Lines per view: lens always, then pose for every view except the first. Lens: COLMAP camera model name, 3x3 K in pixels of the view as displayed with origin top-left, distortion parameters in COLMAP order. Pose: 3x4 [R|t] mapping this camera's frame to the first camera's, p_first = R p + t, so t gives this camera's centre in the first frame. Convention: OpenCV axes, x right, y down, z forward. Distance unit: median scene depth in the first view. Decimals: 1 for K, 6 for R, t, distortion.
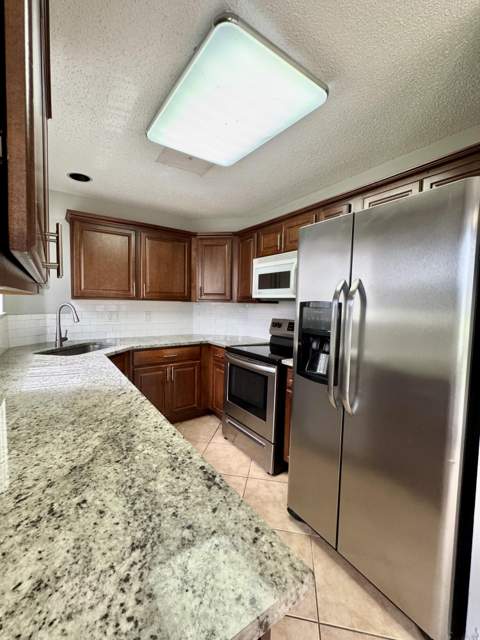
lens RADIAL K [[257.2, 0, 240.0], [0, 257.2, 320.0], [0, 0, 1]] dist [-0.001294, 0.000427]
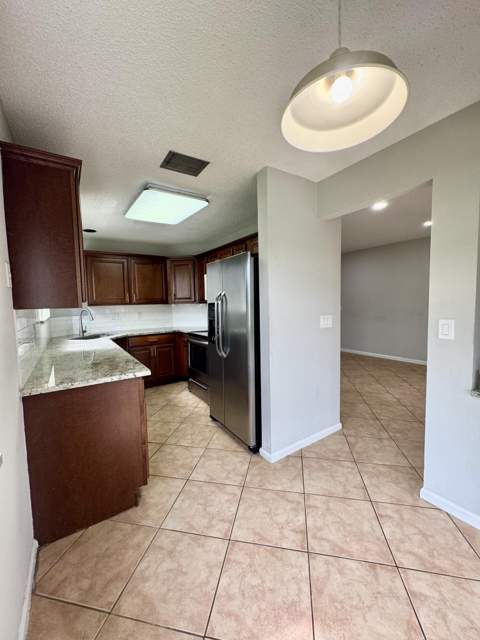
lens RADIAL K [[257.2, 0, 240.0], [0, 257.2, 320.0], [0, 0, 1]] dist [-0.001294, 0.000427]
pose [[0.998389, -0.044003, -0.035825, 0.302369], [0.044300, 0.998990, 0.007530, 0.029722], [0.035458, -0.009105, 0.999330, -0.501384]]
